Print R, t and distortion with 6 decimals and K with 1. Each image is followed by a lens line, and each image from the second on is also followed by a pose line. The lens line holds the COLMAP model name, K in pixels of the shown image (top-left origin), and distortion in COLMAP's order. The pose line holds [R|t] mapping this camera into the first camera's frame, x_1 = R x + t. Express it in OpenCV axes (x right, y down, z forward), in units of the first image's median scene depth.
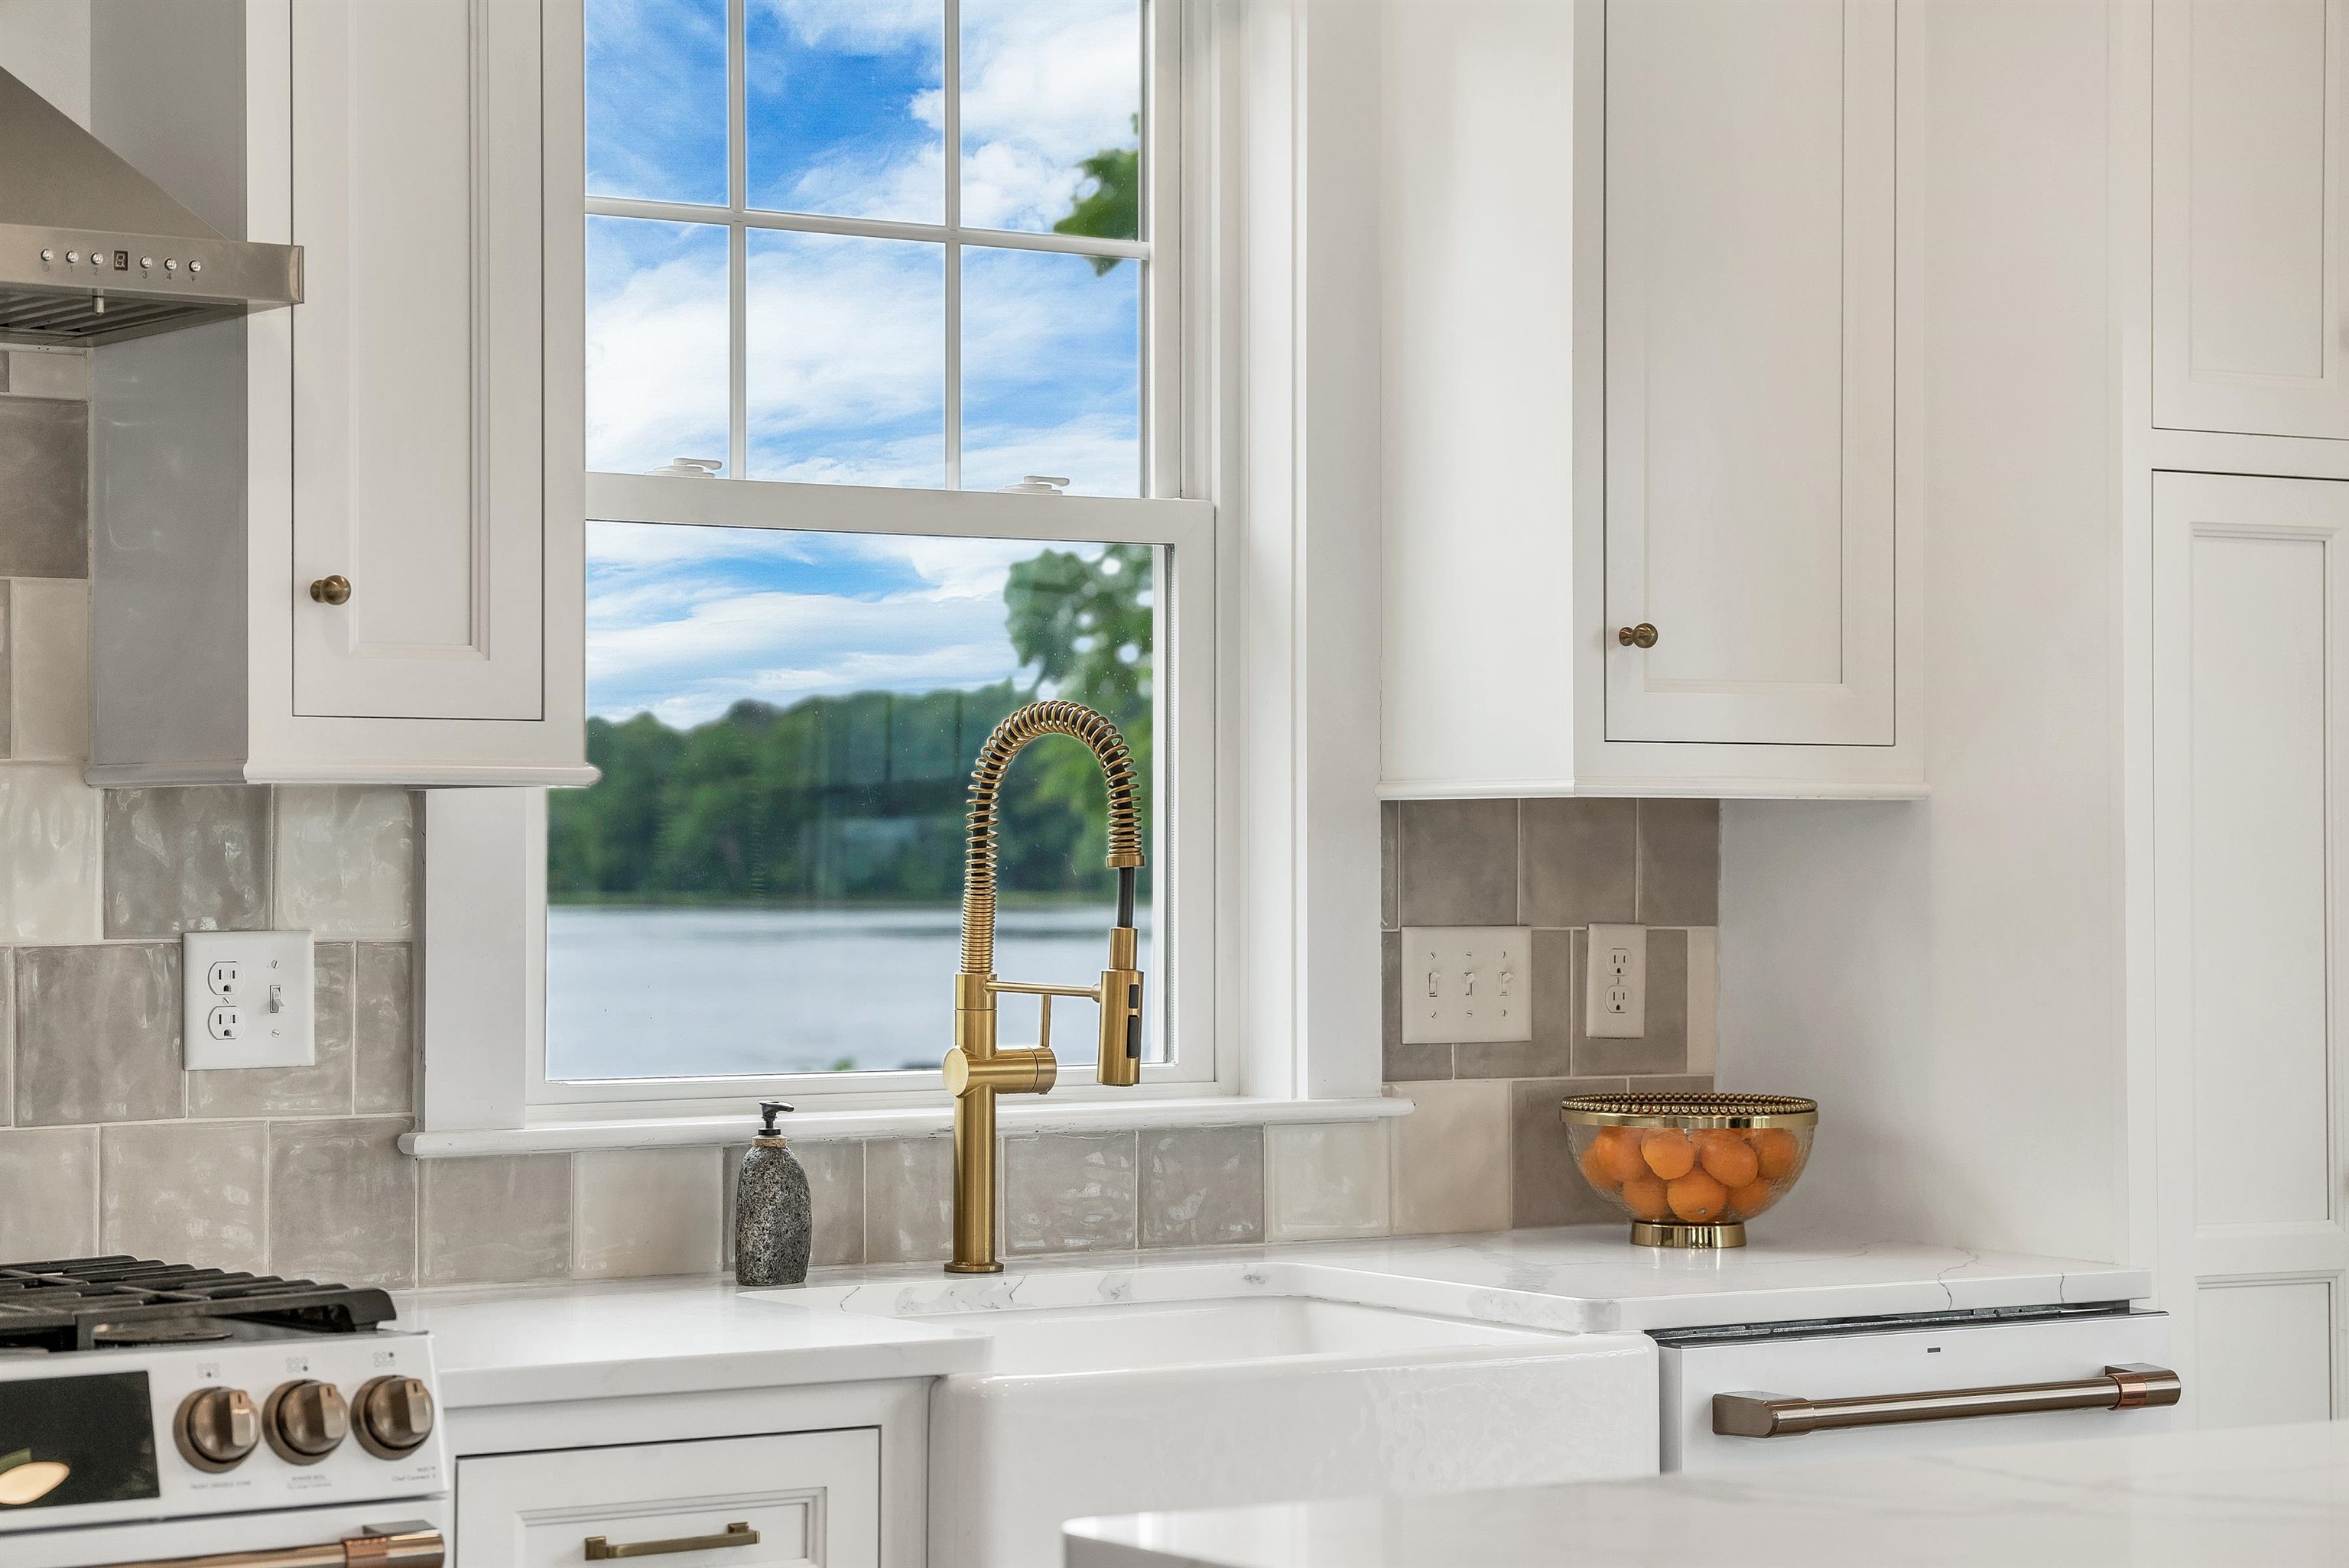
lens RADIAL K [[5286.2, 0, 1172.9], [0, 5286.2, 910.8], [0, 0, 1]] dist [0.245710, -0.496358]
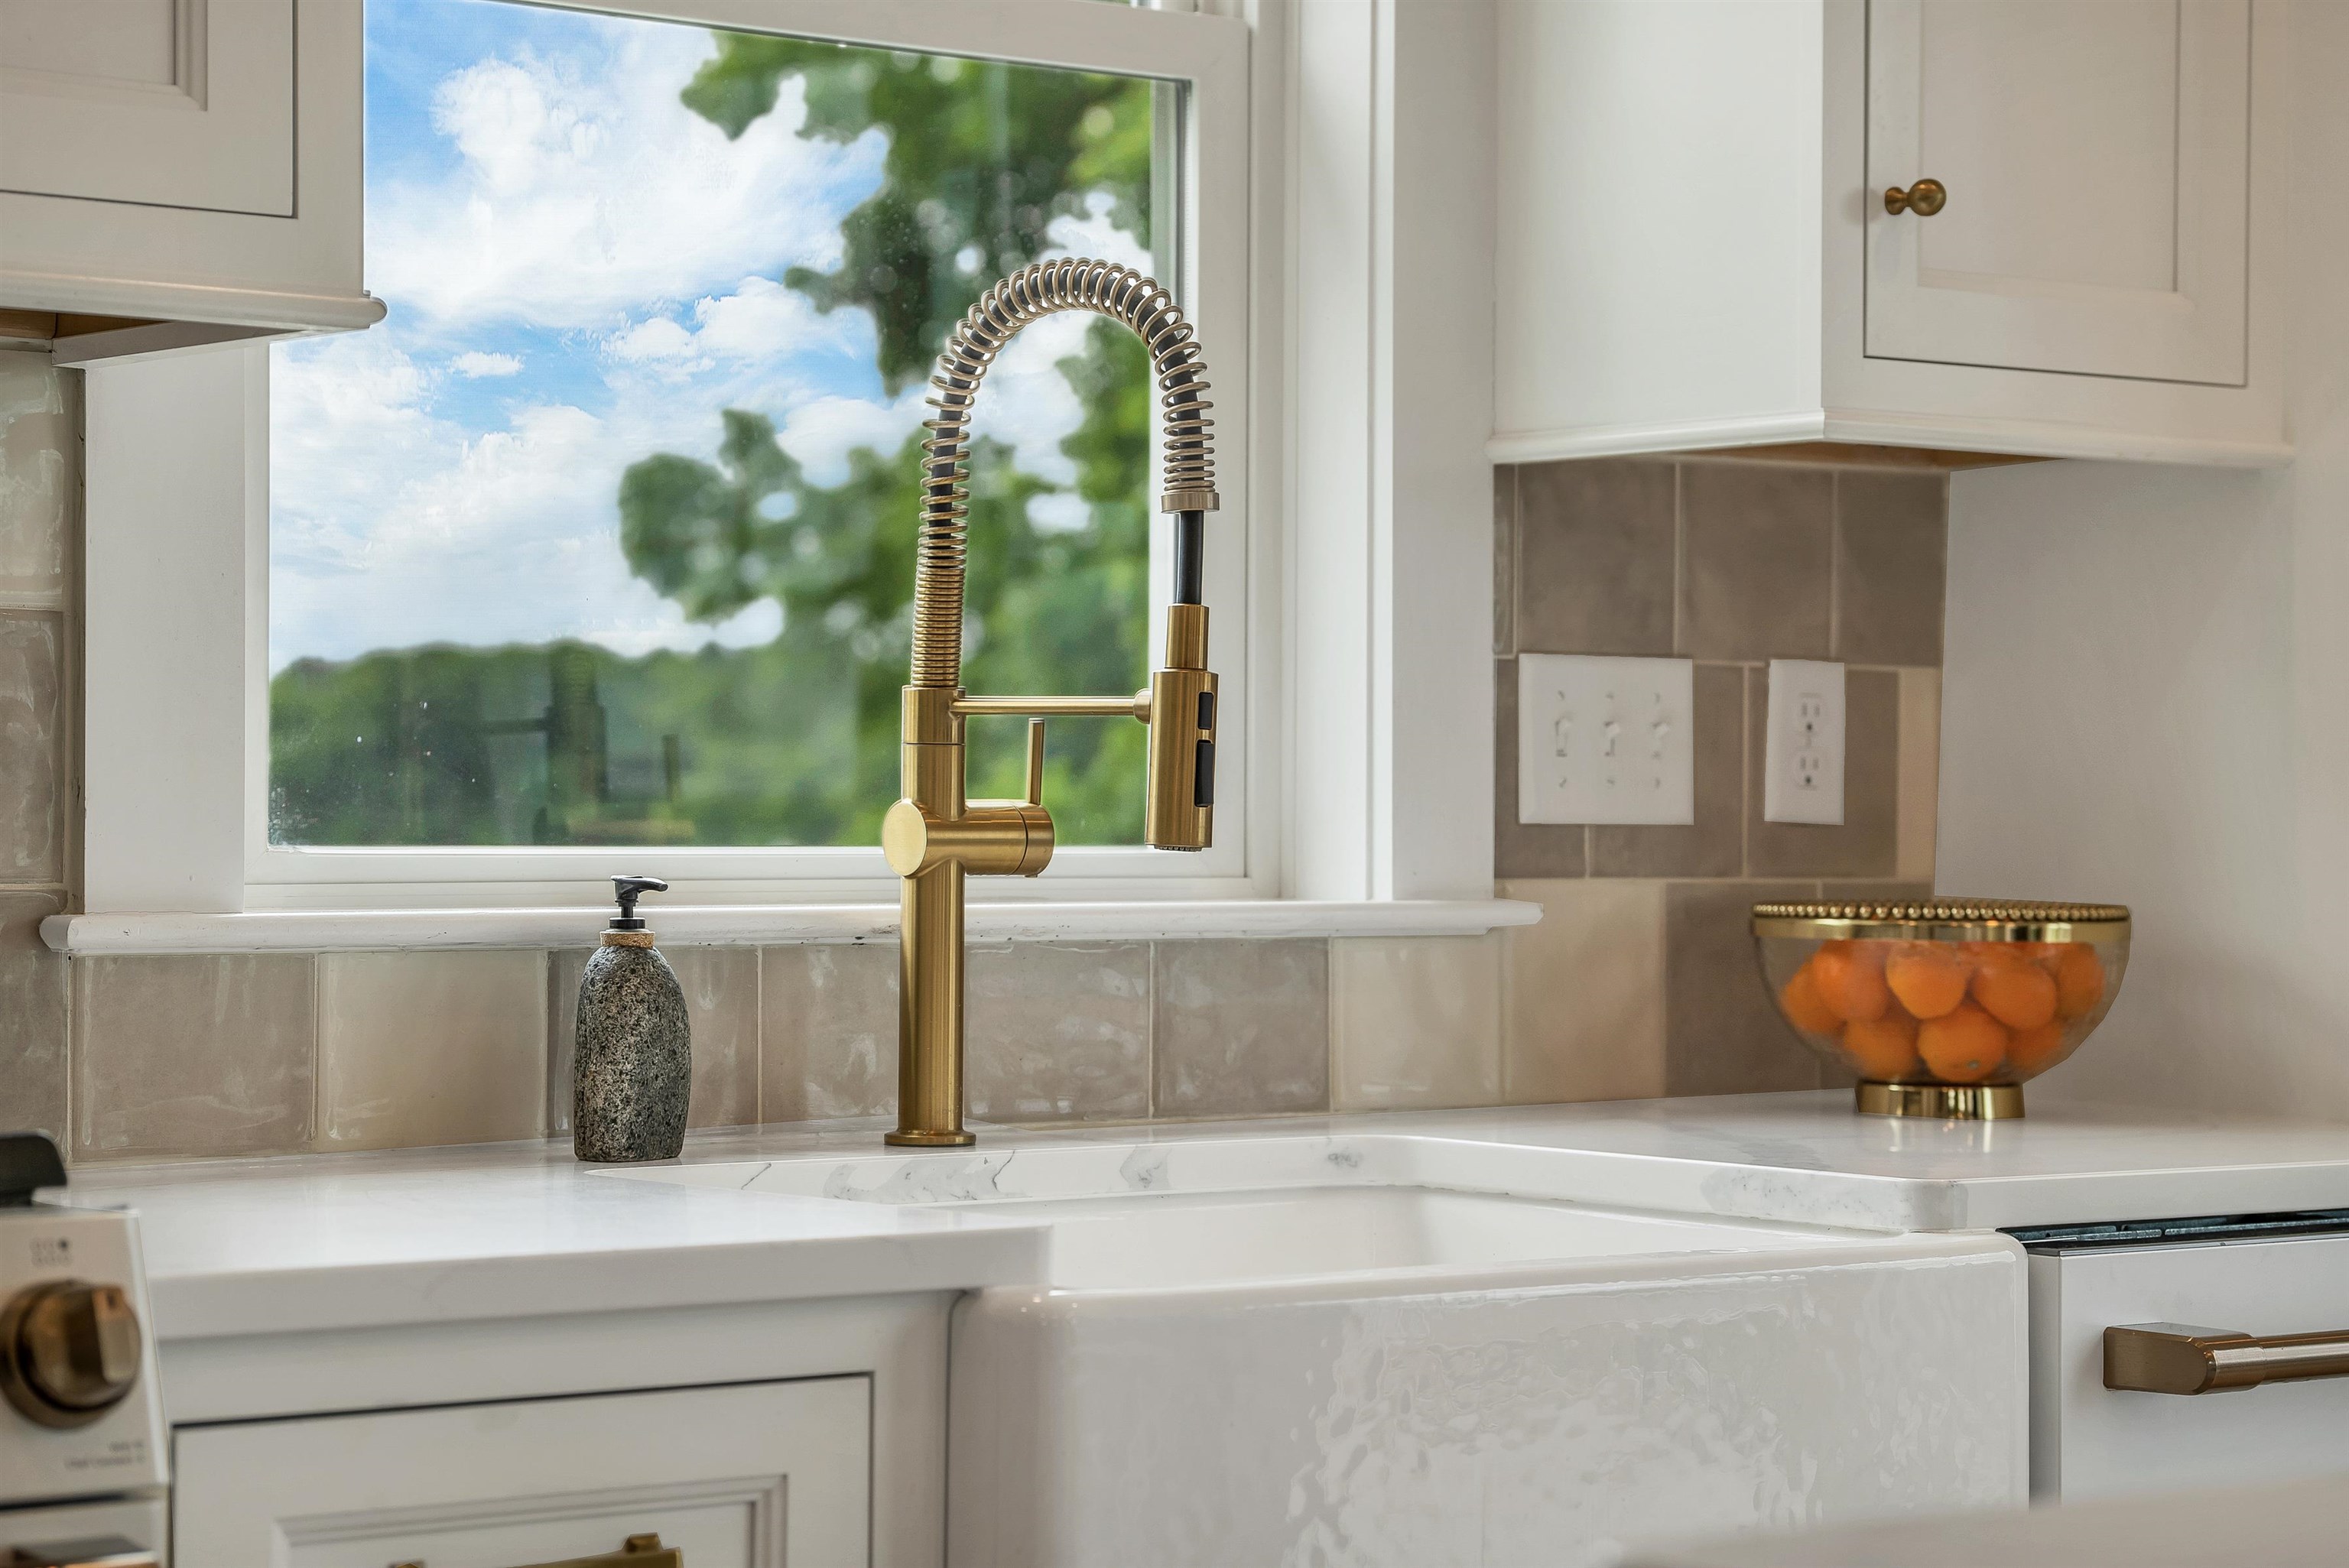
lens RADIAL K [[5286.2, 0, 1172.9], [0, 5286.2, 910.8], [0, 0, 1]] dist [0.245710, -0.496358]
pose [[0.996421, 0.004330, 0.084416, -0.063086], [-0.004564, 0.999986, 0.002581, 0.037368], [-0.084404, -0.002957, 0.996427, 0.346060]]
